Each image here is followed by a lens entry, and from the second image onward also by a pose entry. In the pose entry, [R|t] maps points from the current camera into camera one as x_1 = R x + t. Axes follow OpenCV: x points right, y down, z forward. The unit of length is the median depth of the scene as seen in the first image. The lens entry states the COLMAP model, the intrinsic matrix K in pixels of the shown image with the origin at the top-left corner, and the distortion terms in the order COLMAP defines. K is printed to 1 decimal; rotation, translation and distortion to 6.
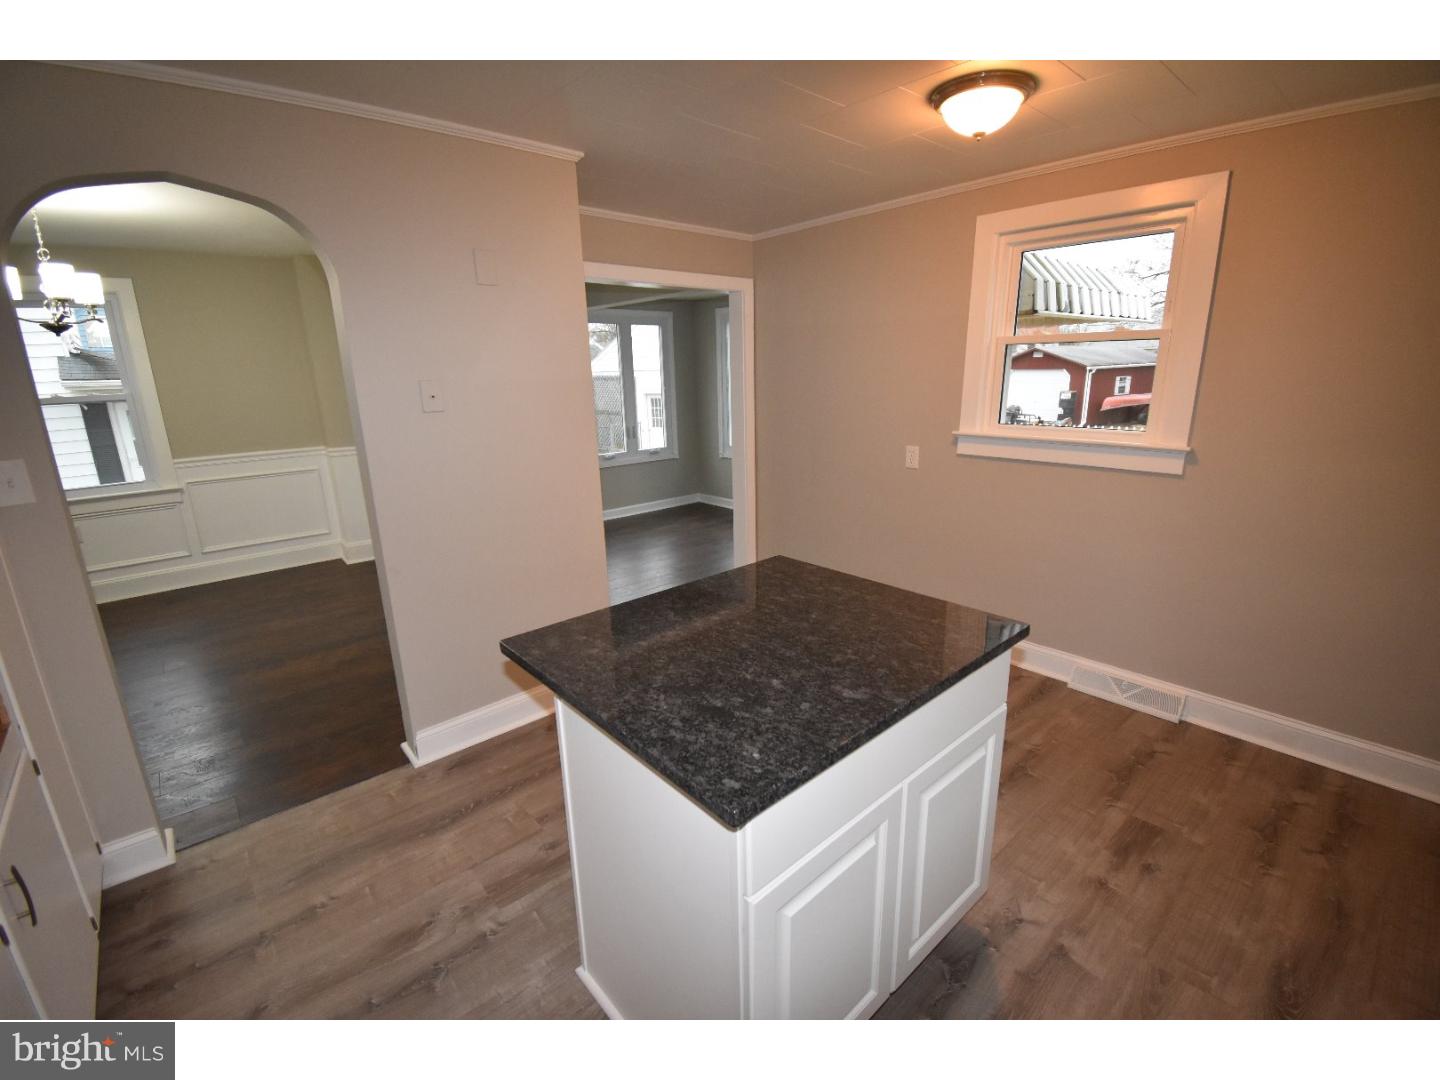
lens RADIAL K [[639.5, 0, 720.0], [0, 639.5, 540.0], [0, 0, 1]] dist [-0.002204, -0.000604]
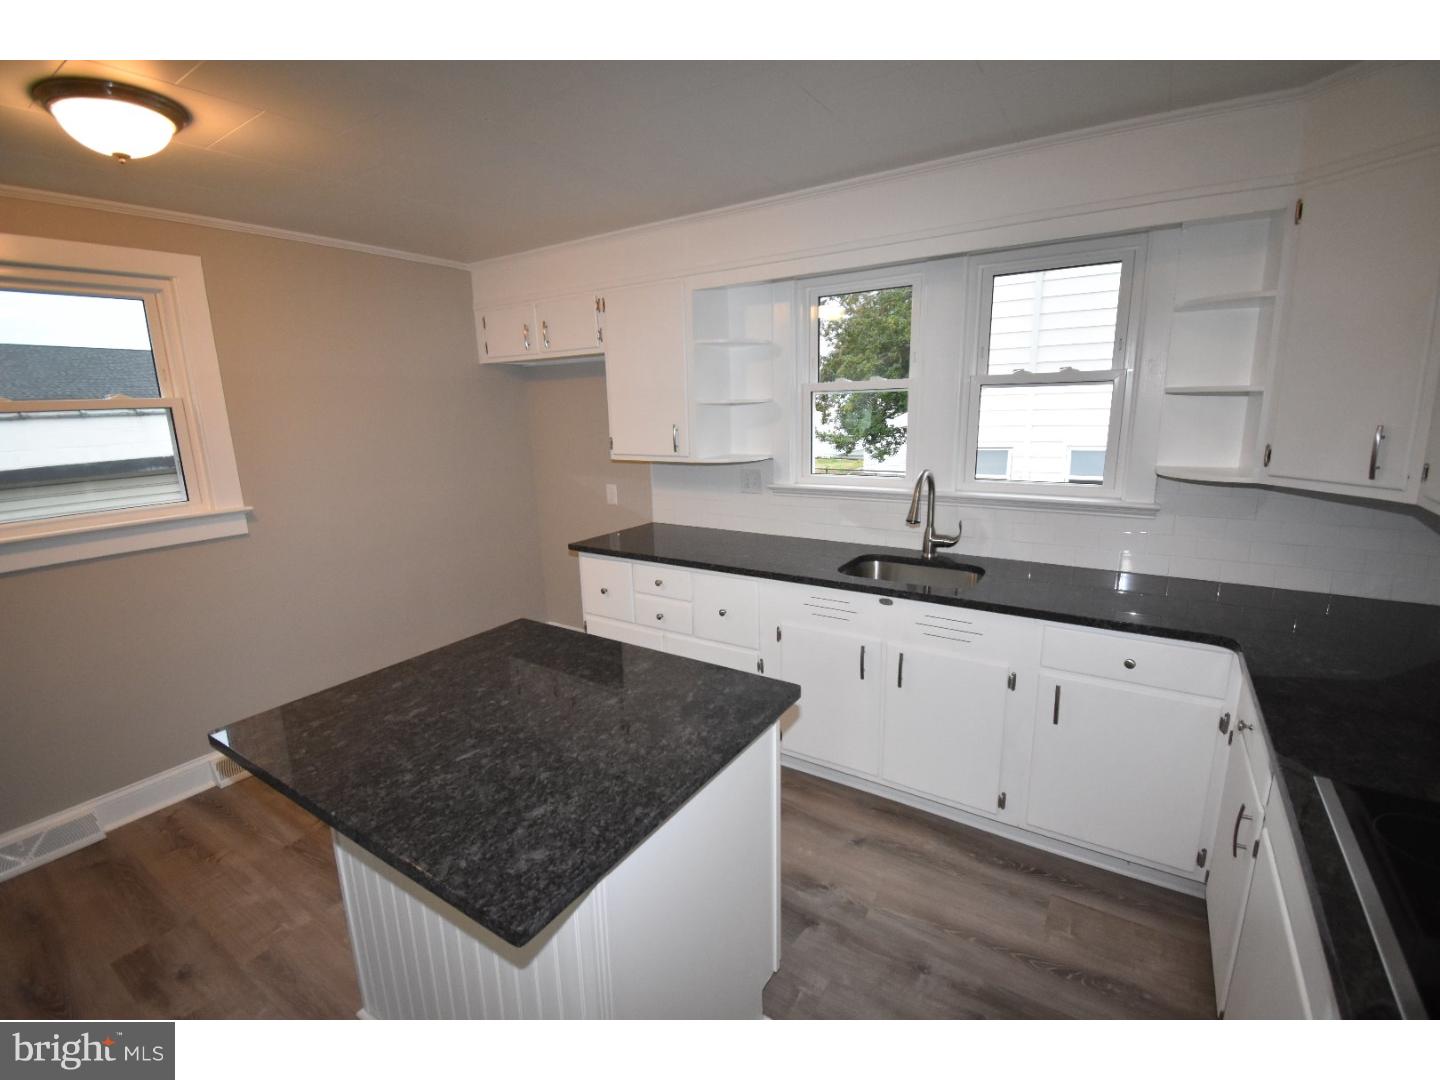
lens RADIAL K [[639.5, 0, 720.0], [0, 639.5, 540.0], [0, 0, 1]] dist [-0.002204, -0.000604]
pose [[-0.251999, -0.183476, 0.950175, -0.705495], [0.287822, 0.923220, 0.254605, -0.197081], [-0.923934, 0.337642, -0.179842, 0.685162]]
